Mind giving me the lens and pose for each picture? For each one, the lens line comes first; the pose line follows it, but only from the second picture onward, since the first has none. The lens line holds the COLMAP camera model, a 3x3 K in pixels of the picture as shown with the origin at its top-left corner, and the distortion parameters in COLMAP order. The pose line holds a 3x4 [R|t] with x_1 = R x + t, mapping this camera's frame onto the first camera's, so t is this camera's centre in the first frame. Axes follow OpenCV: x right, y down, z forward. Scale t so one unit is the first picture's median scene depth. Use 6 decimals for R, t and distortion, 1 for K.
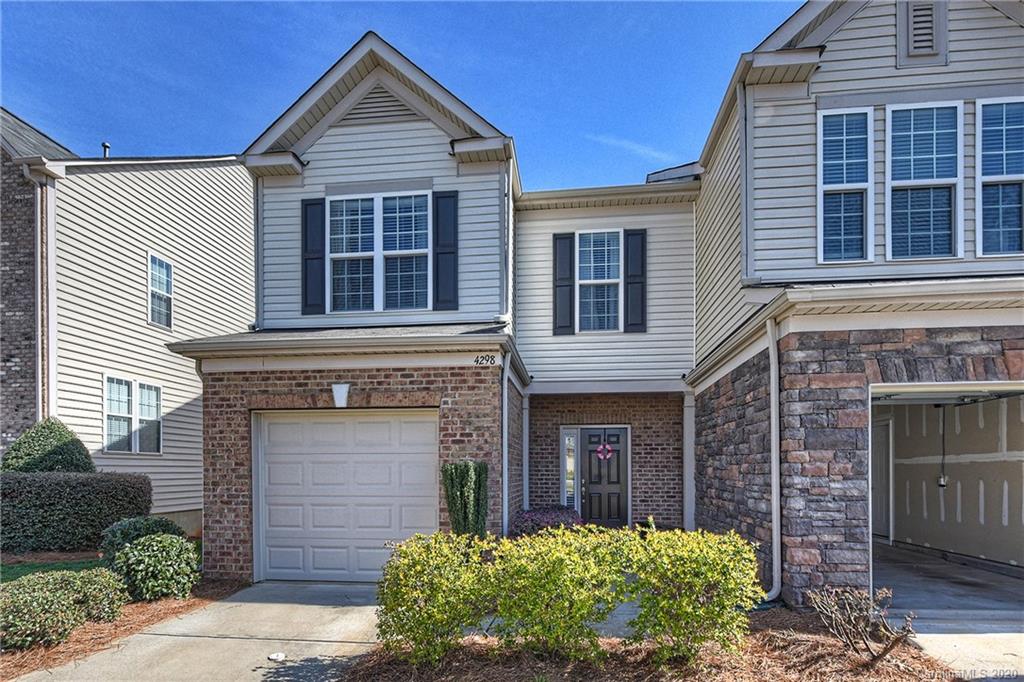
lens RADIAL K [[491.8, 0, 595.2], [0, 491.8, 355.9], [0, 0, 1]] dist [-0.008536, 0.000040]
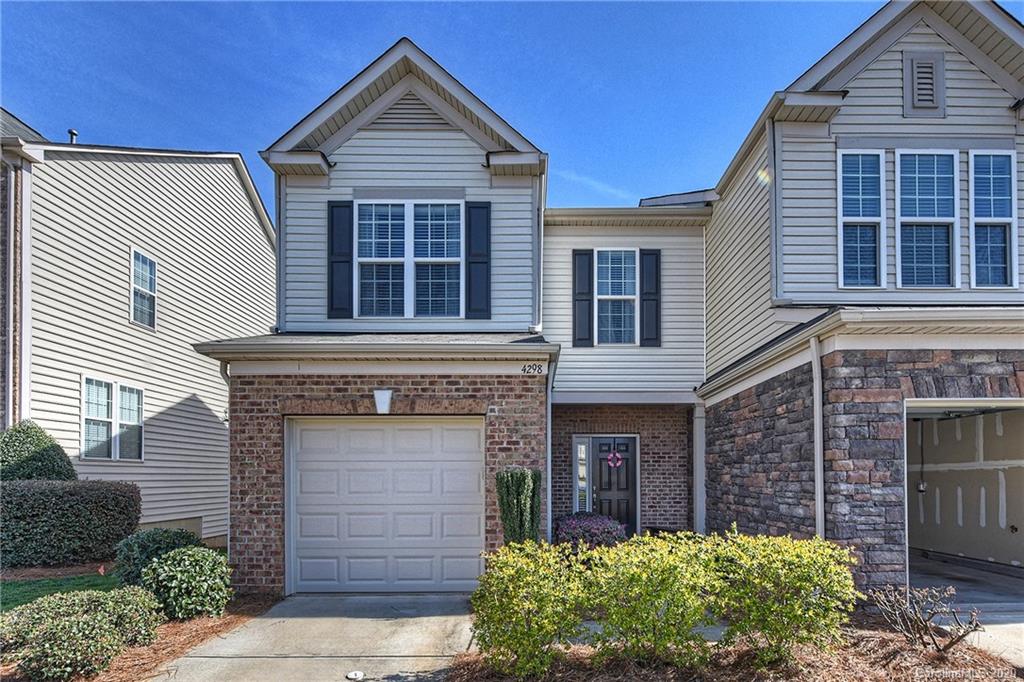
lens RADIAL K [[451.2, 0, 460.0], [0, 451.2, 366.3], [0, 0, 1]] dist [-0.003237, -0.002006]
pose [[0.994527, 0.025043, 0.101432, -0.457658], [-0.024008, 0.999647, -0.011415, 0.016506], [-0.101682, 0.008917, 0.994777, 0.085688]]
